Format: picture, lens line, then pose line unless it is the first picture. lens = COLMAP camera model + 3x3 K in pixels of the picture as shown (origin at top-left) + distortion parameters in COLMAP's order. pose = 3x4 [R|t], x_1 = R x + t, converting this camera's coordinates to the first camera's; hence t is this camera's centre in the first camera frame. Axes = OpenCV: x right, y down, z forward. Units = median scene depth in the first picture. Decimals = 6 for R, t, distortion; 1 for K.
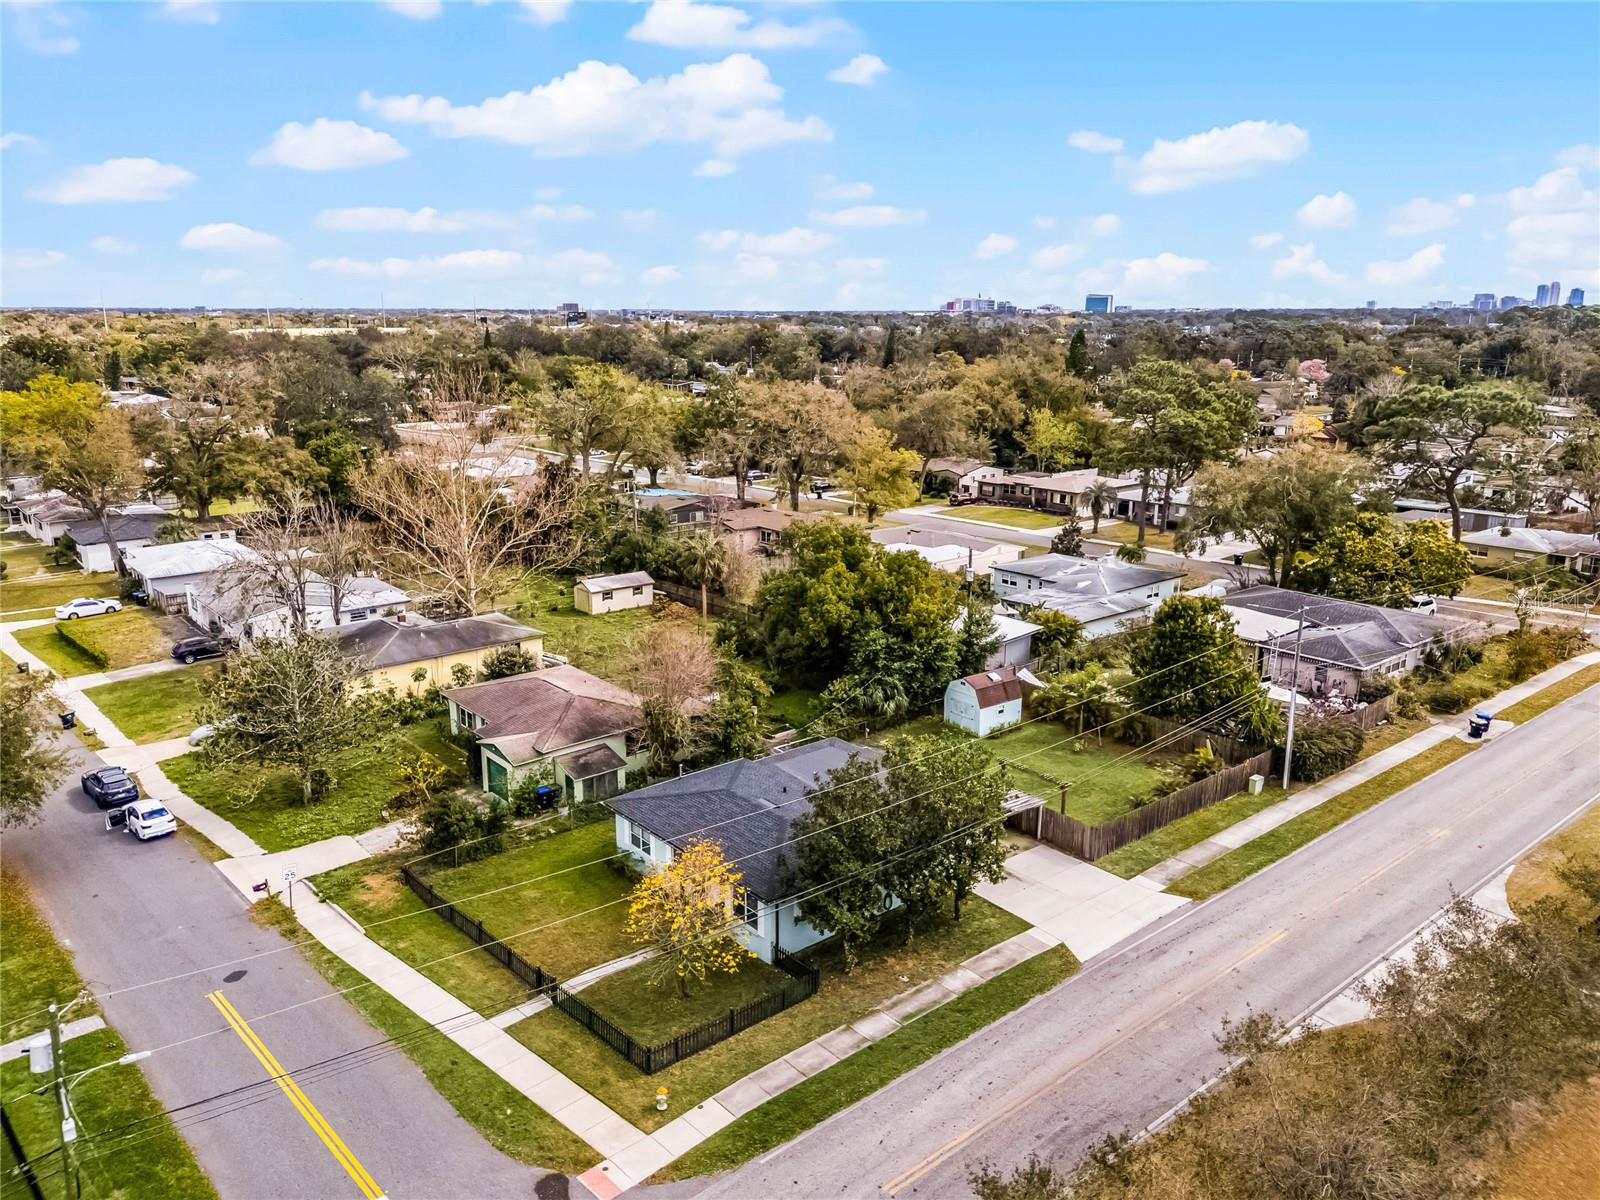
lens RADIAL K [[1171.7, 0, 799.2], [0, 1171.7, 602.9], [0, 0, 1]] dist [0.082438, -0.088764]
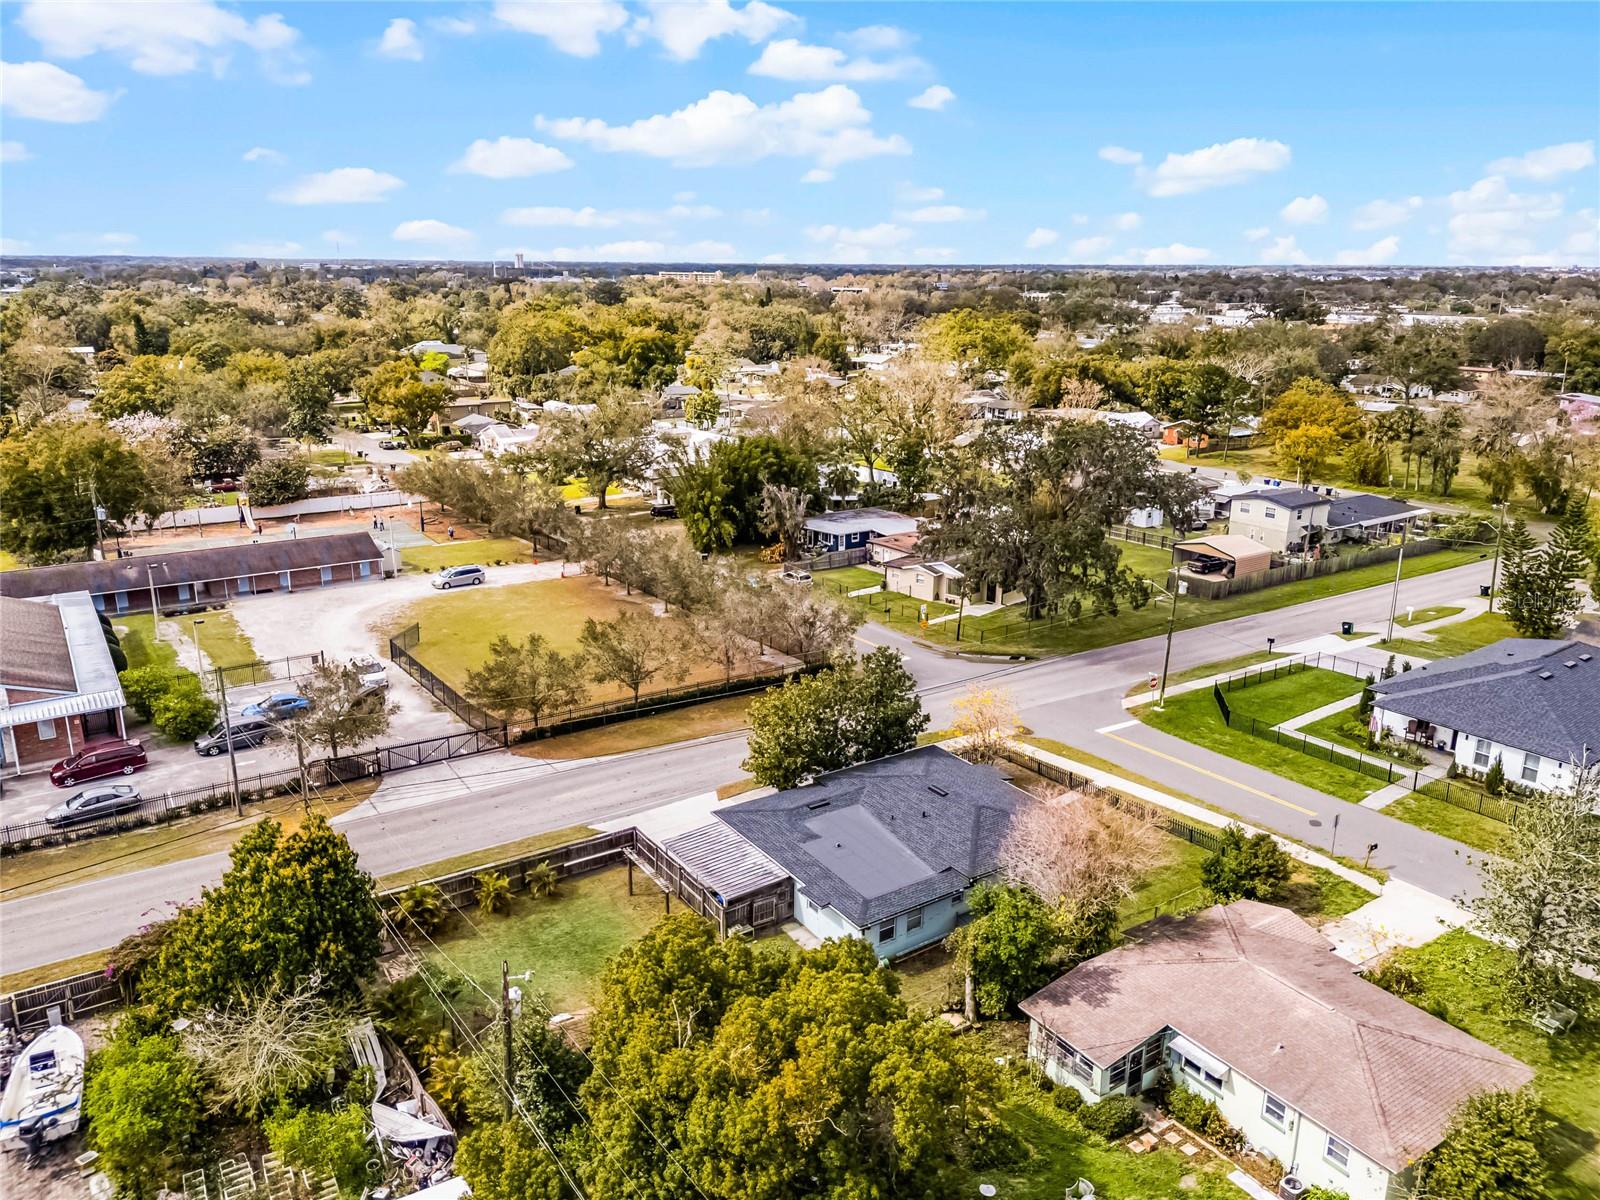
lens RADIAL K [[1171.7, 0, 799.2], [0, 1171.7, 602.9], [0, 0, 1]] dist [0.082438, -0.088764]
pose [[-0.994030, -0.036135, 0.102952, -0.002471], [0.020526, 0.864787, 0.501719, -0.422655], [-0.107161, 0.500837, -0.858882, 1.446881]]
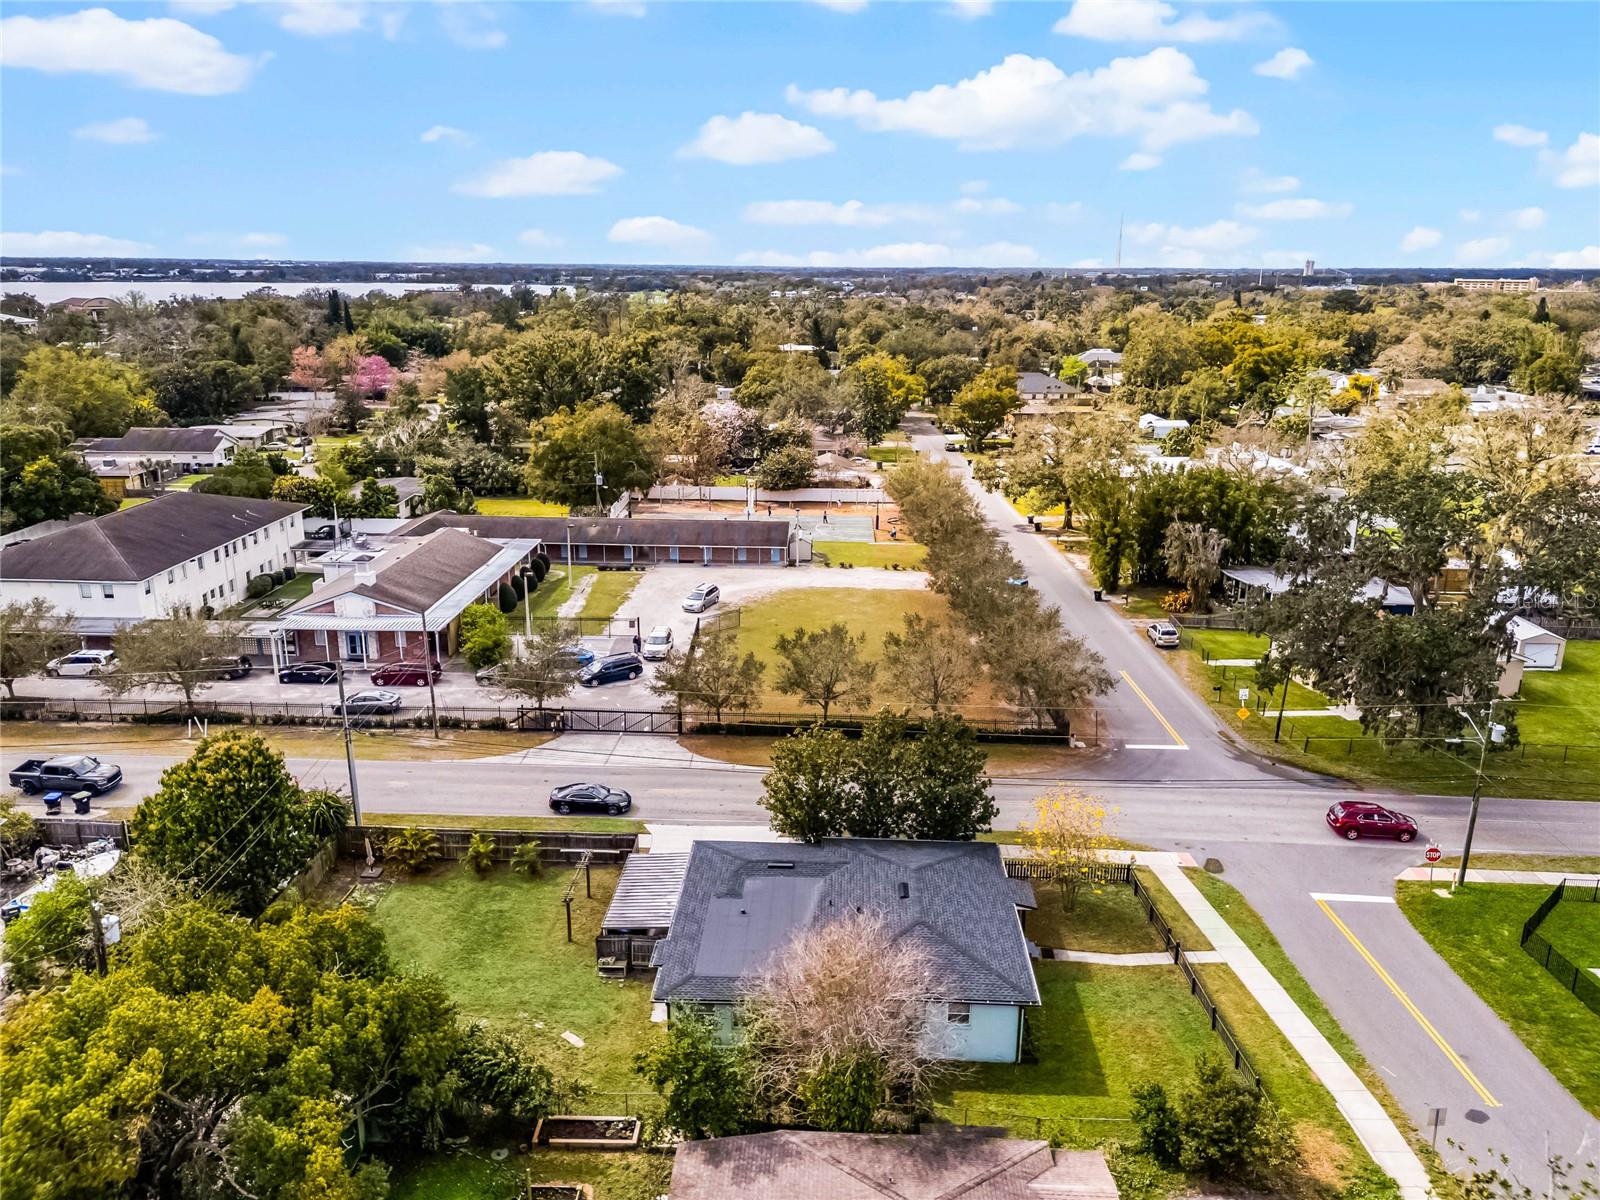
lens RADIAL K [[1171.7, 0, 799.2], [0, 1171.7, 602.9], [0, 0, 1]] dist [0.082438, -0.088764]
pose [[-0.743076, -0.189864, 0.641708, -0.407641], [0.155008, 0.883998, 0.441045, -0.359688], [-0.651007, 0.427200, -0.627447, 1.189771]]
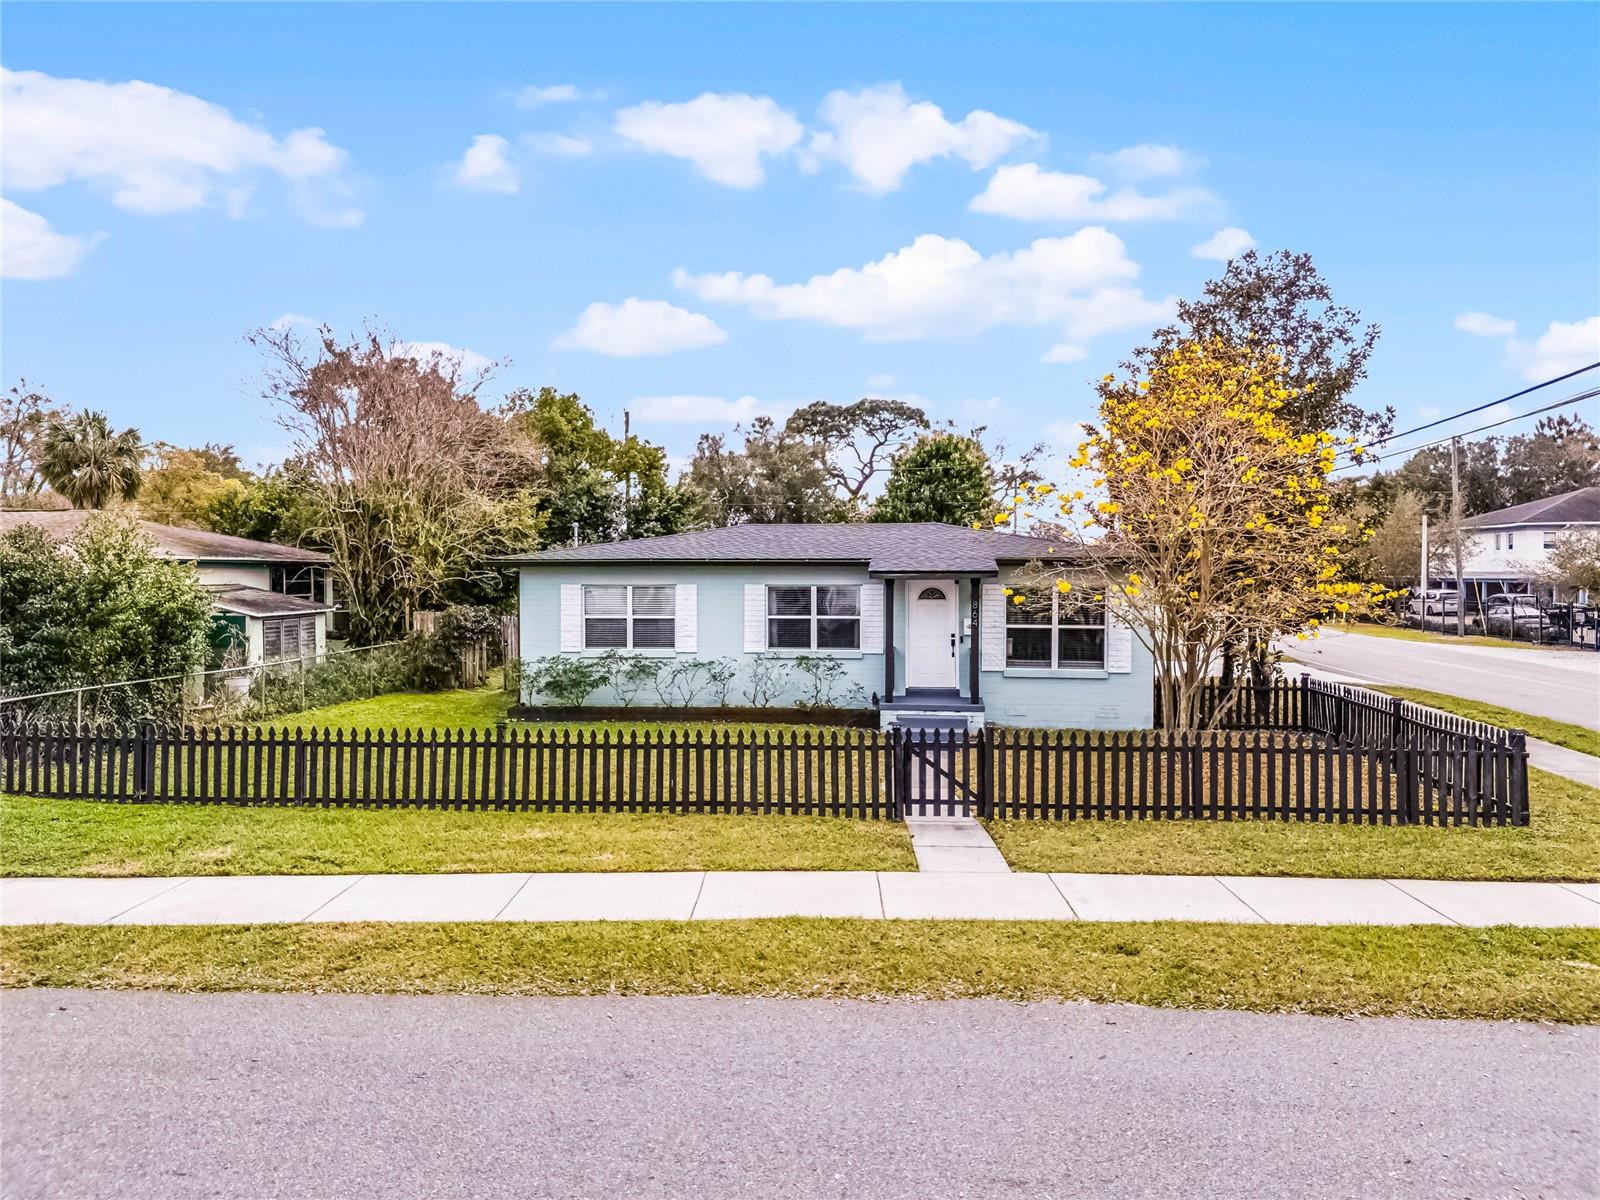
lens RADIAL K [[1169.7, 0, 799.7], [0, 1169.7, 605.0], [0, 0, 1]] dist [0.063536, -0.058096]
pose [[0.721594, -0.015963, 0.692133, -0.291849], [0.164609, 0.975020, -0.149128, 0.207388], [-0.672463, 0.221541, 0.706196, 0.519216]]
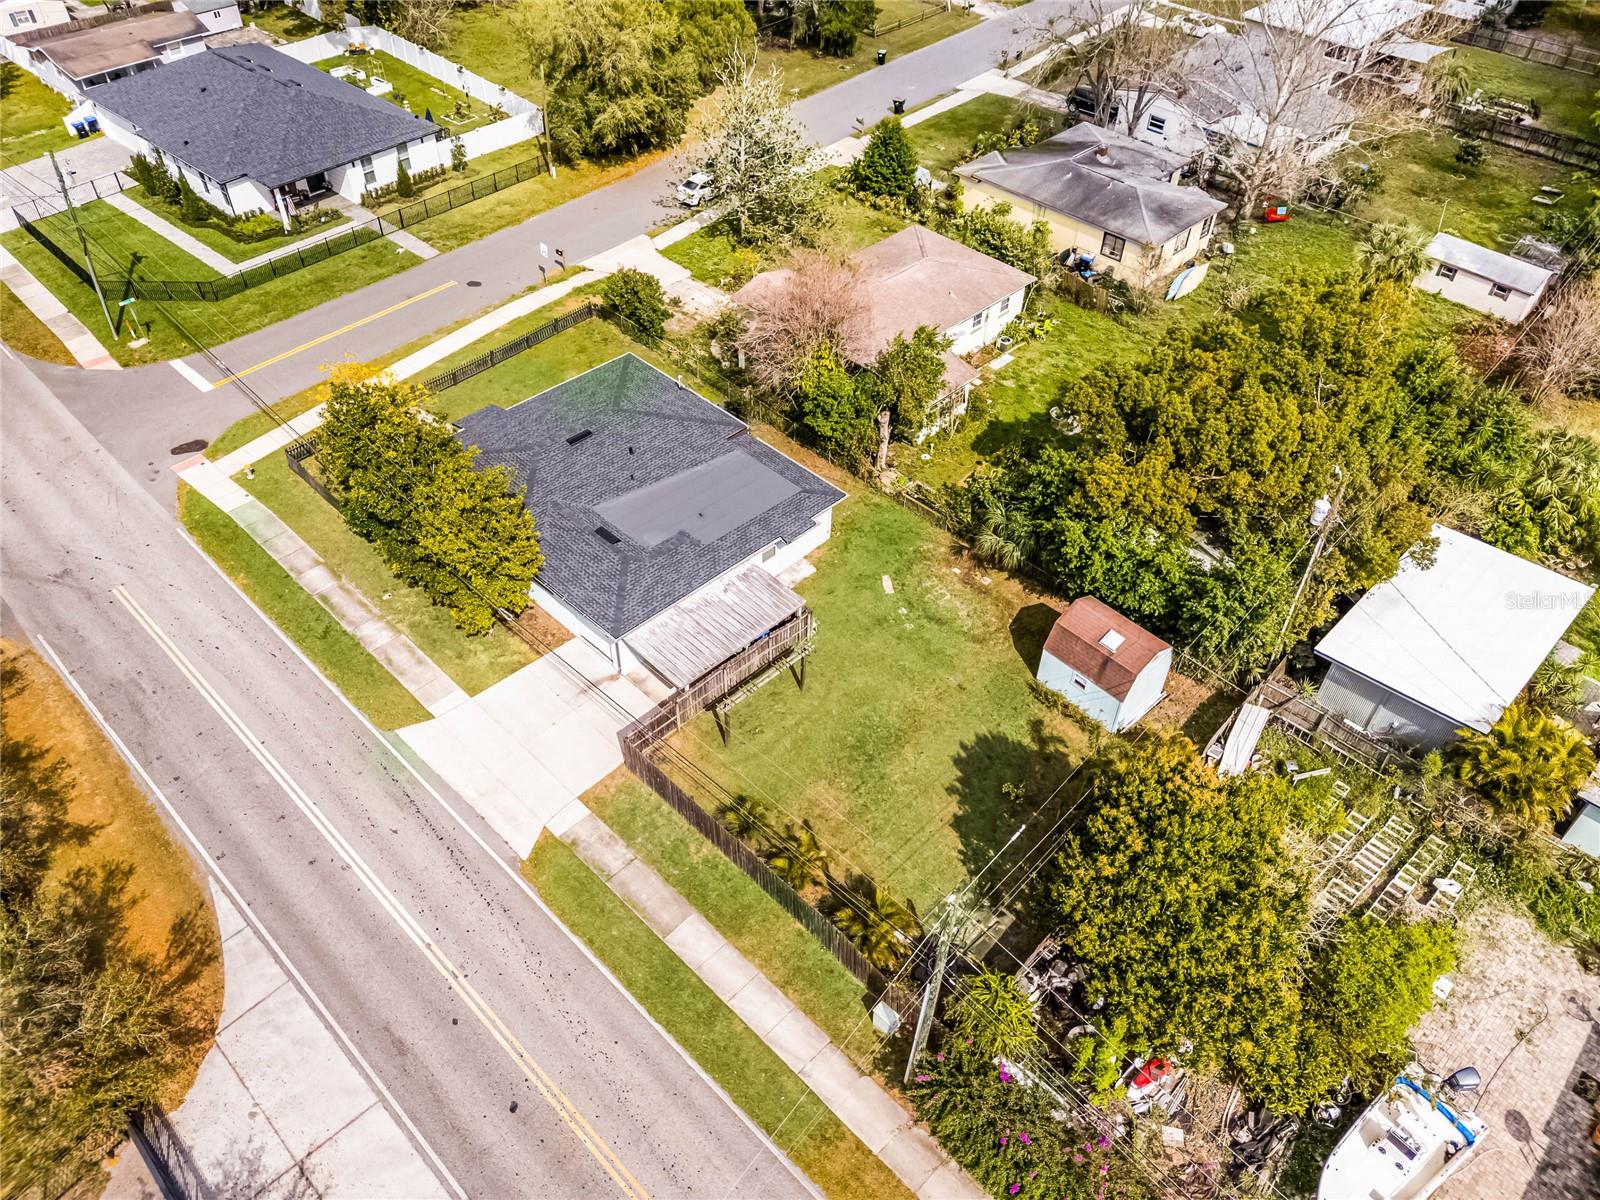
lens RADIAL K [[1171.7, 0, 799.2], [0, 1171.7, 602.9], [0, 0, 1]] dist [0.082438, -0.088764]
pose [[0.090383, 0.691696, -0.716511, 0.590296], [-0.259989, 0.710895, 0.653478, -0.311151], [0.961372, 0.127222, 0.244086, 0.730358]]
